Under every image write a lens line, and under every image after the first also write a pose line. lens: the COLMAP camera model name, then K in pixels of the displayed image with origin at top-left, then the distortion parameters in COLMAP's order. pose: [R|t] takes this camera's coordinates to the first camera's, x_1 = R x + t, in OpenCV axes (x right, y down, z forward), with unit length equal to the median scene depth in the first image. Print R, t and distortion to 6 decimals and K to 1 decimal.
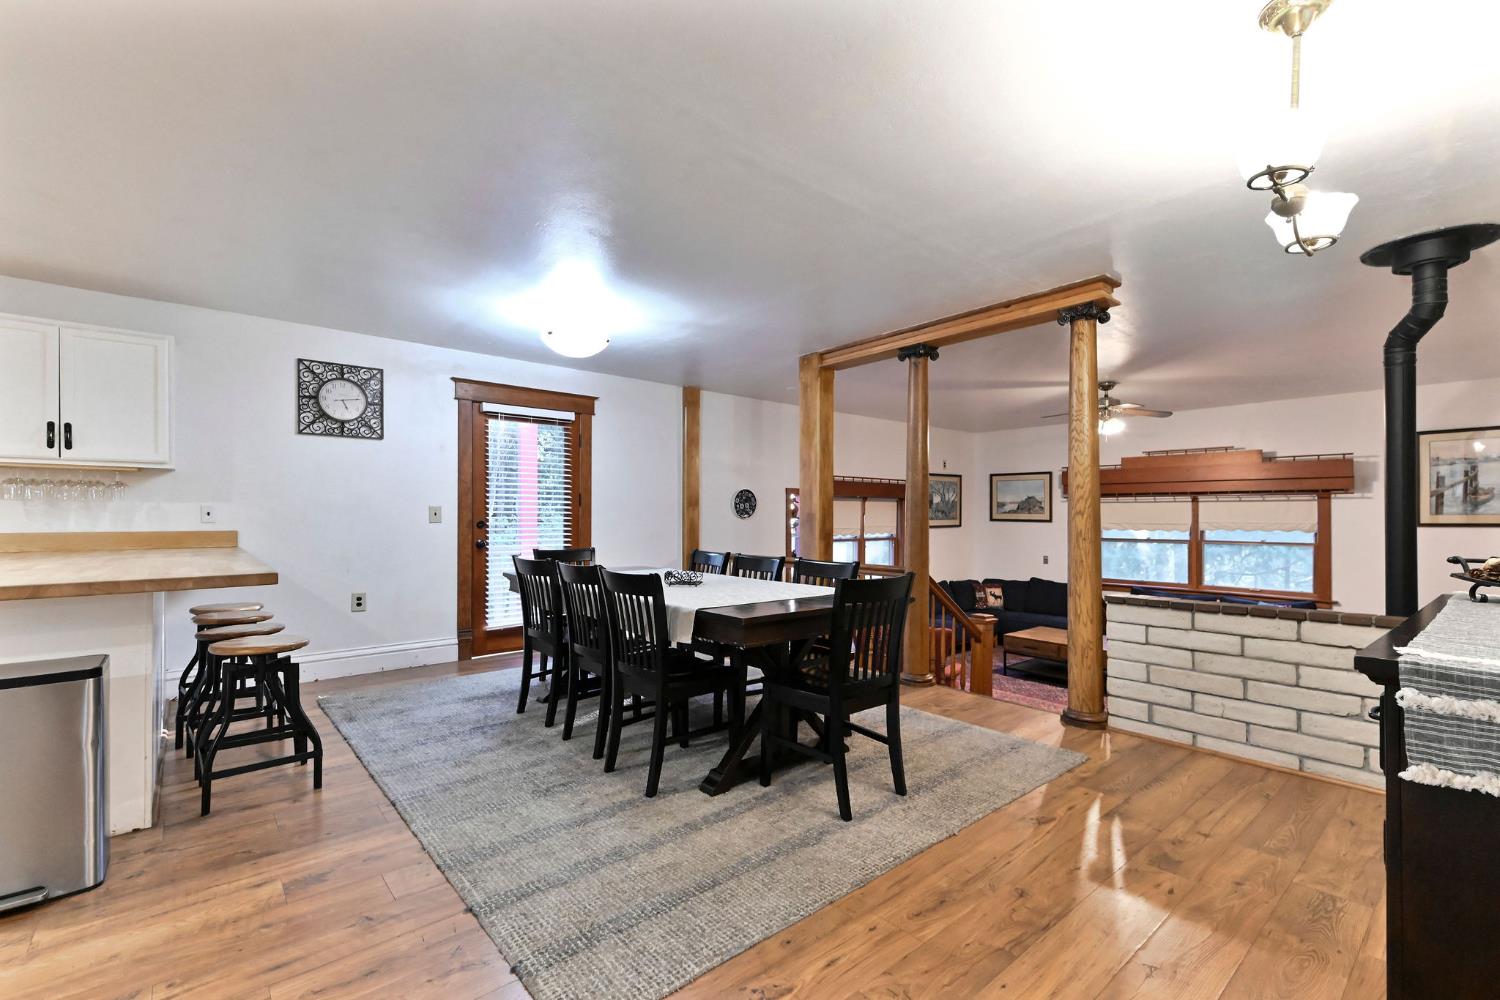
lens RADIAL K [[664.5, 0, 758.3], [0, 664.5, 516.6], [0, 0, 1]] dist [0.011361, -0.000290]
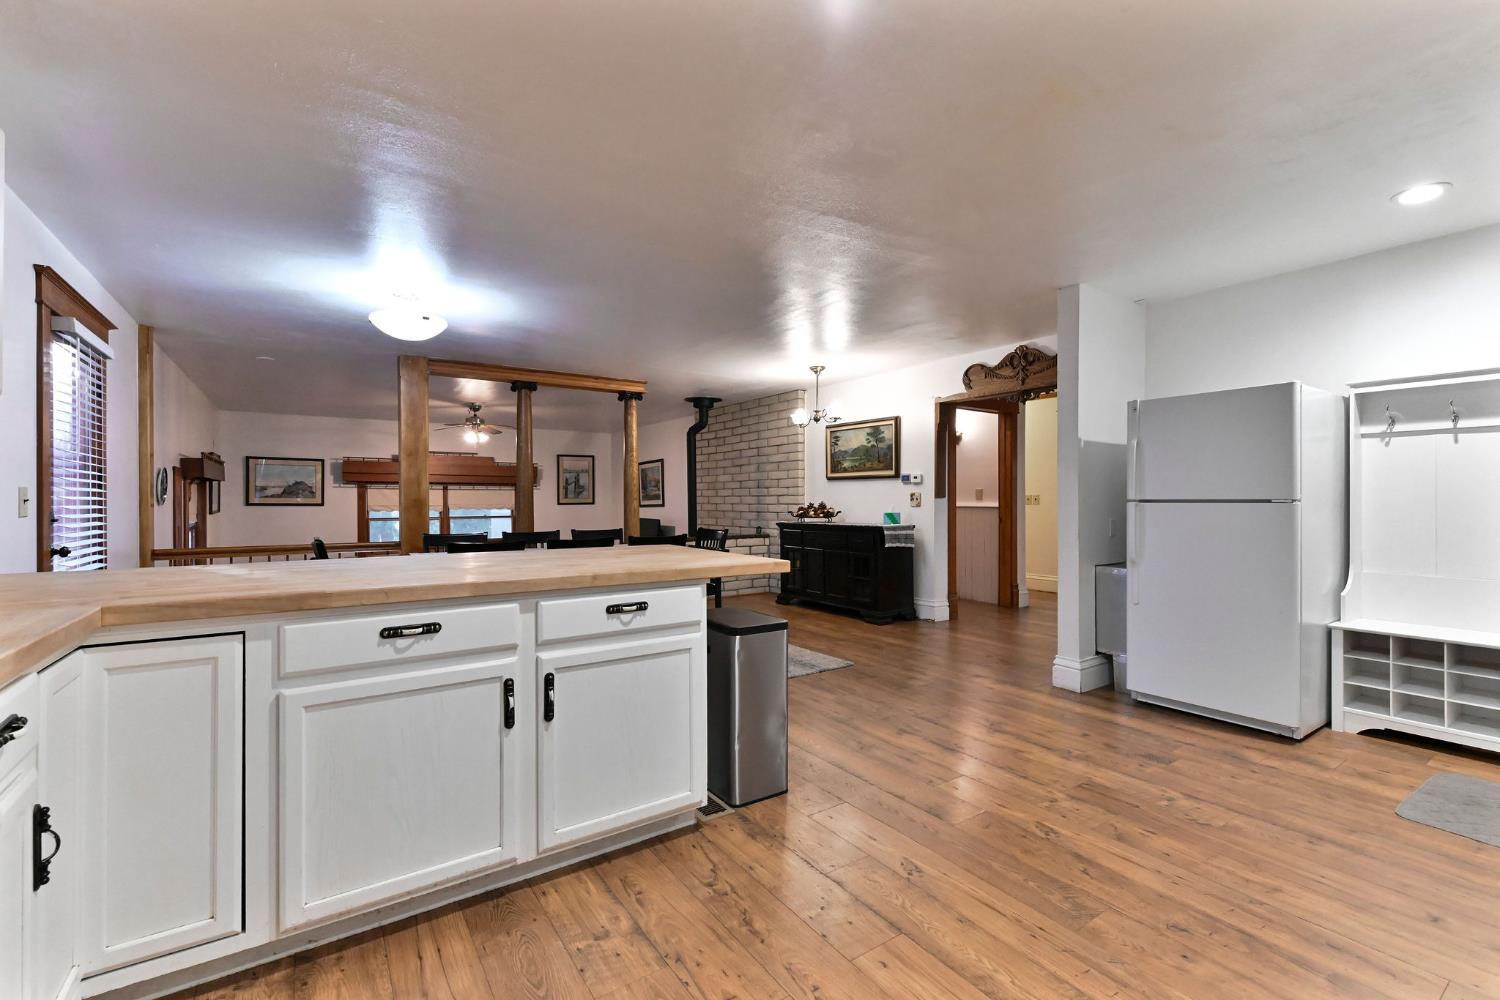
lens RADIAL K [[636.6, 0, 752.2], [0, 636.6, 501.8], [0, 0, 1]] dist [0.002144, 0.000032]
pose [[0.114889, -0.007156, 0.993353, -0.743862], [0.002226, 0.999973, 0.006946, -0.005130], [-0.993376, 0.001414, 0.114902, 0.257145]]
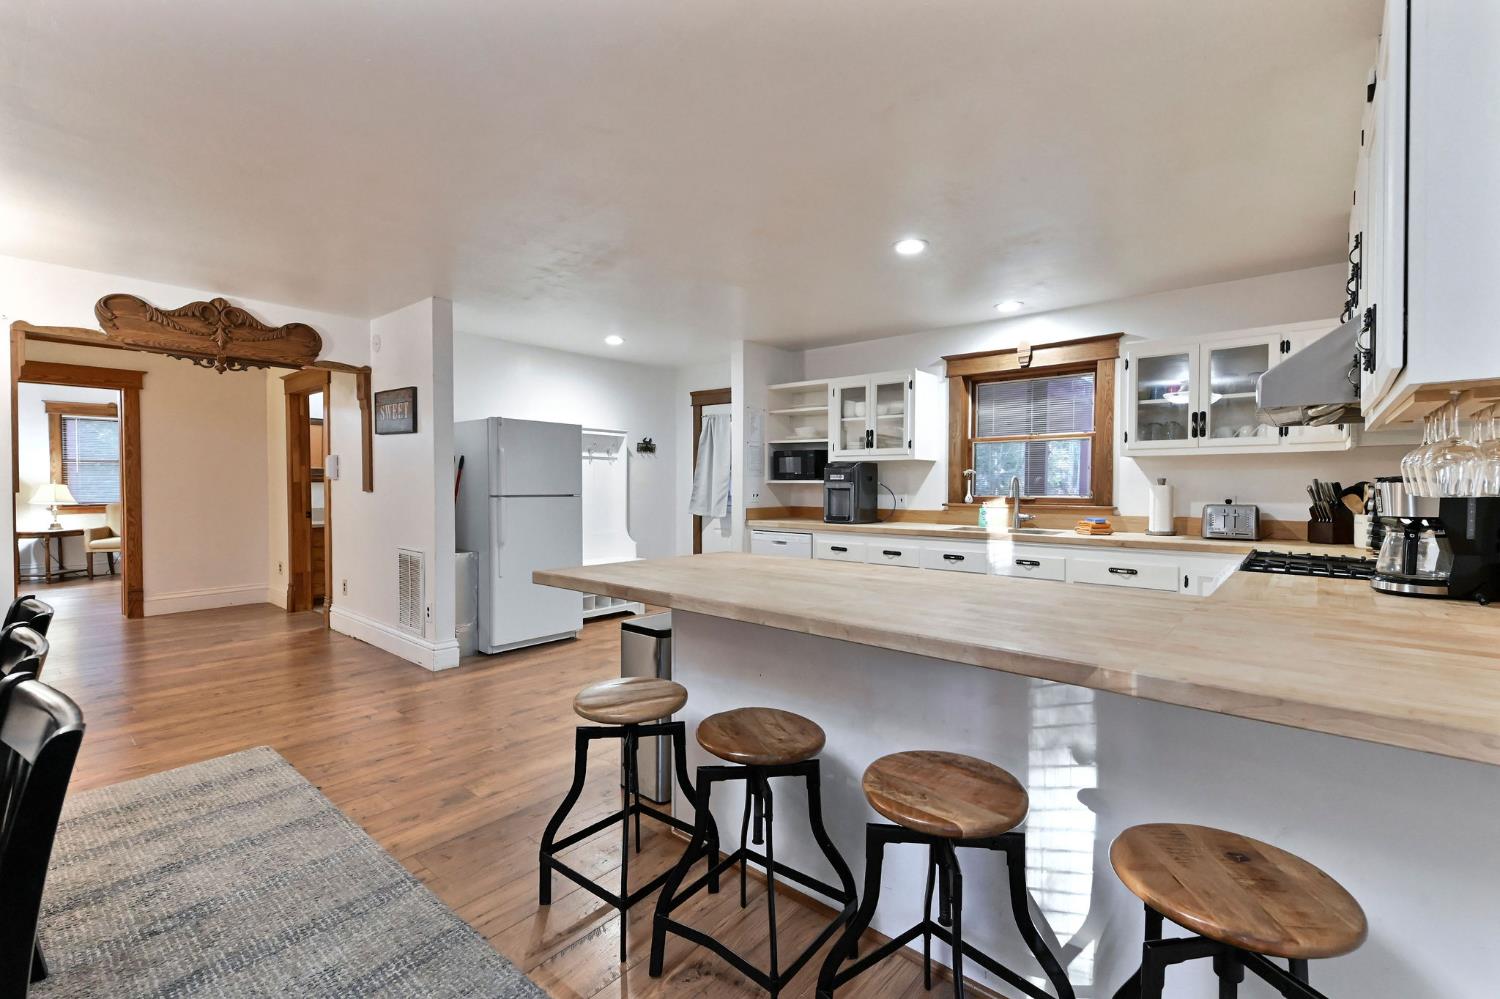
lens RADIAL K [[648.8, 0, 760.4], [0, 648.8, 500.0], [0, 0, 1]] dist [0.015480, 0.000131]
pose [[-0.988437, -0.004138, -0.151579, -0.337687], [-0.007988, 0.999661, 0.024795, -0.016909], [0.151425, 0.025719, -0.988134, 0.734929]]
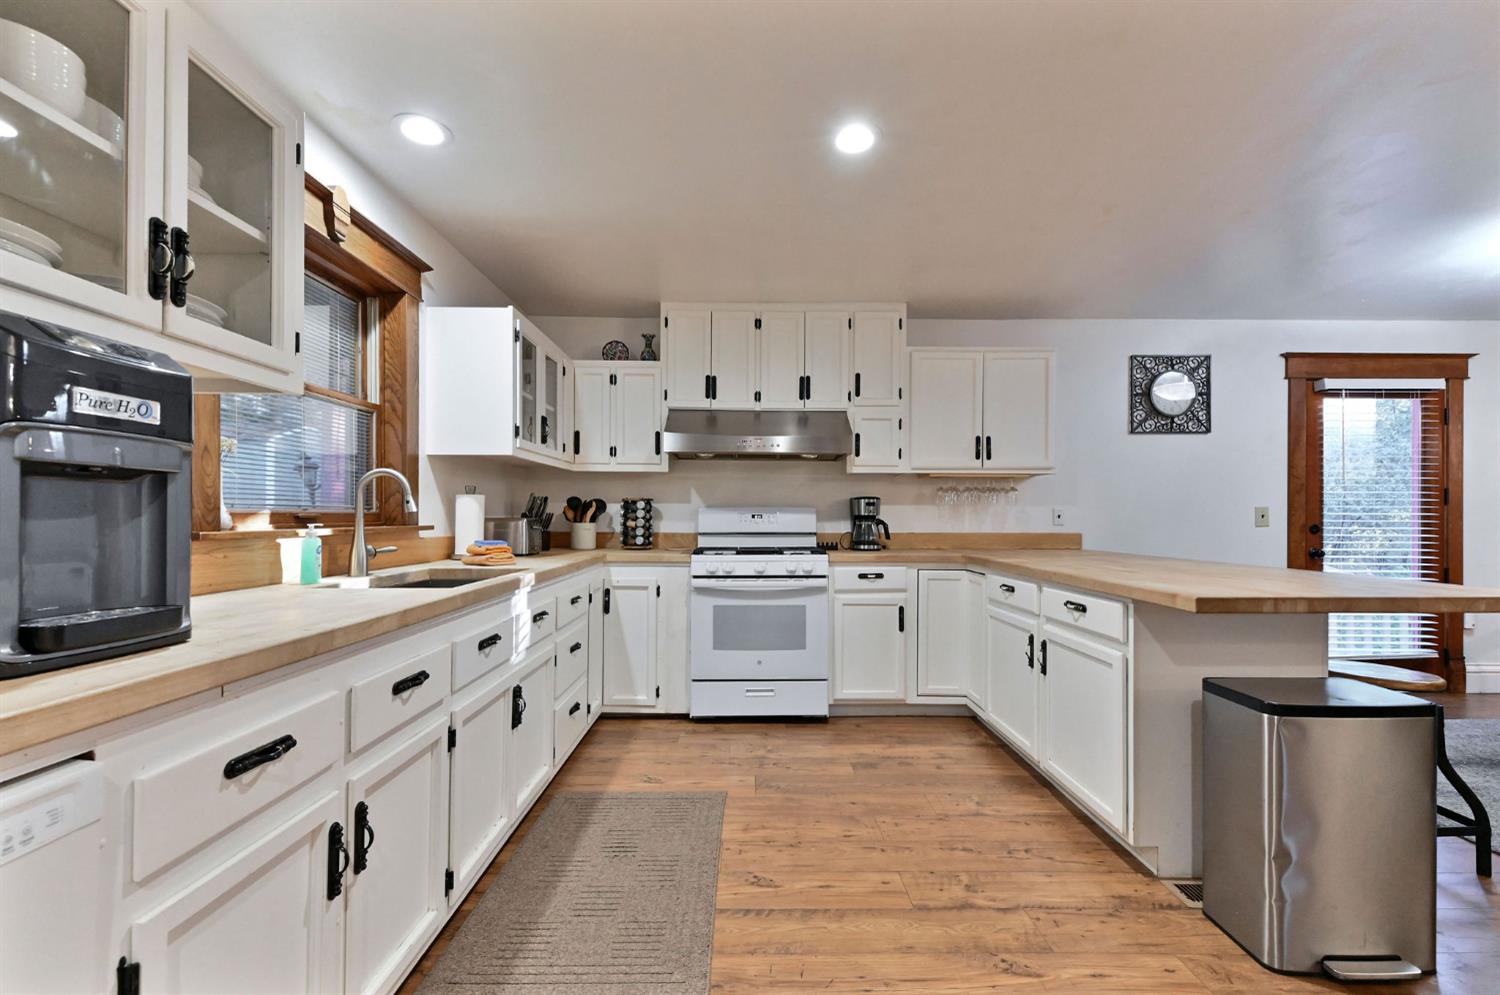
lens RADIAL K [[640.4, 0, 752.6], [0, 640.4, 513.6], [0, 0, 1]] dist [0.007439, -0.000161]
pose [[0.759544, -0.007050, -0.650417, -0.345397], [0.001356, 0.999956, -0.009255, -0.000281], [0.650454, 0.006148, 0.759521, -0.039526]]
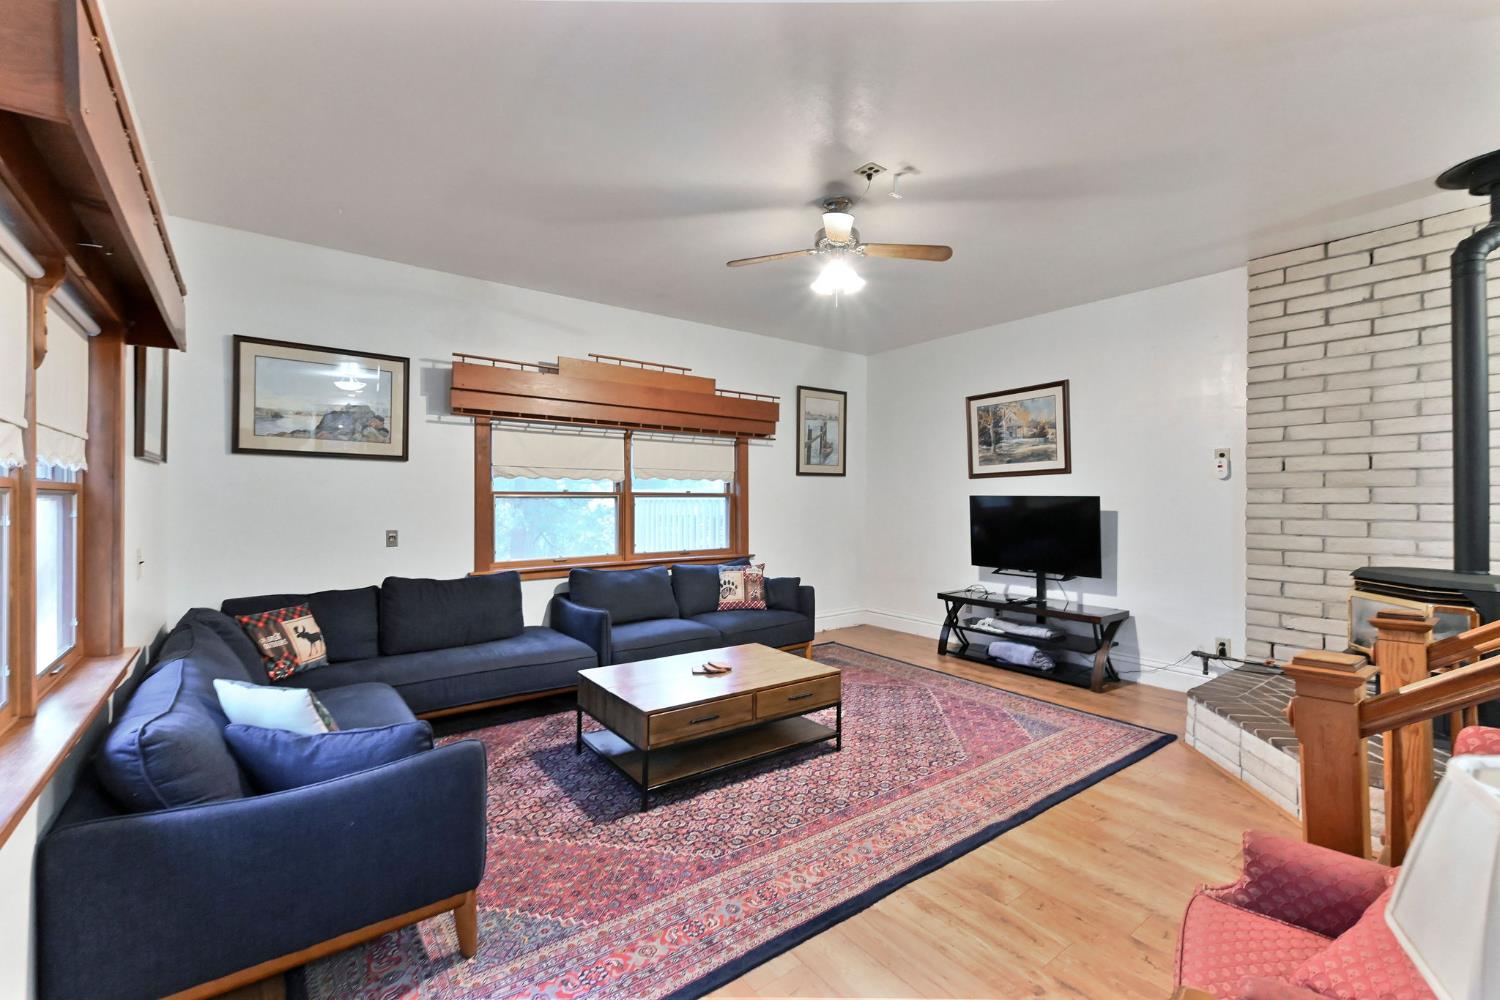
lens RADIAL K [[632.9, 0, 750.0], [0, 632.9, 500.0], [0, 0, 1]] dist [0.010152, -0.000208]
pose [[0.063974, -0.005089, 0.997939, -0.018956], [-0.002188, 0.999984, 0.005239, 0.049233], [-0.997949, -0.002519, 0.063961, 1.026088]]
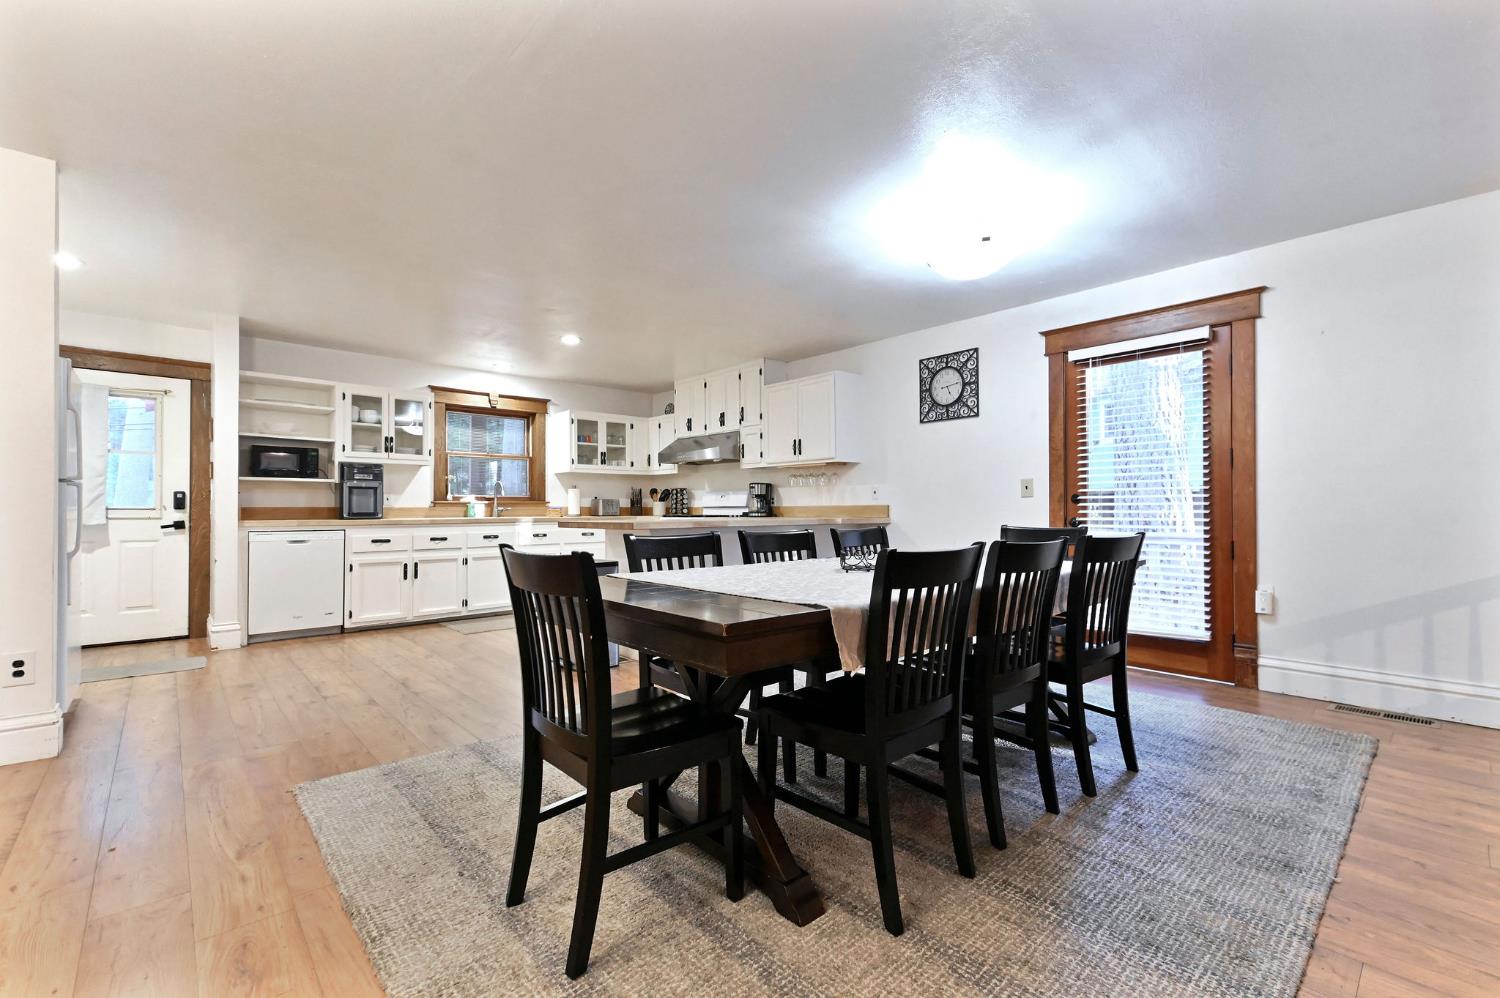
lens RADIAL K [[646.7, 0, 754.2], [0, 646.7, 505.3], [0, 0, 1]] dist [0.008408, -0.000187]
pose [[0.016636, -0.011600, -0.999794, 0.307354], [0.002531, 0.999930, -0.011559, 0.022835], [0.999858, -0.002338, 0.016664, 0.472988]]
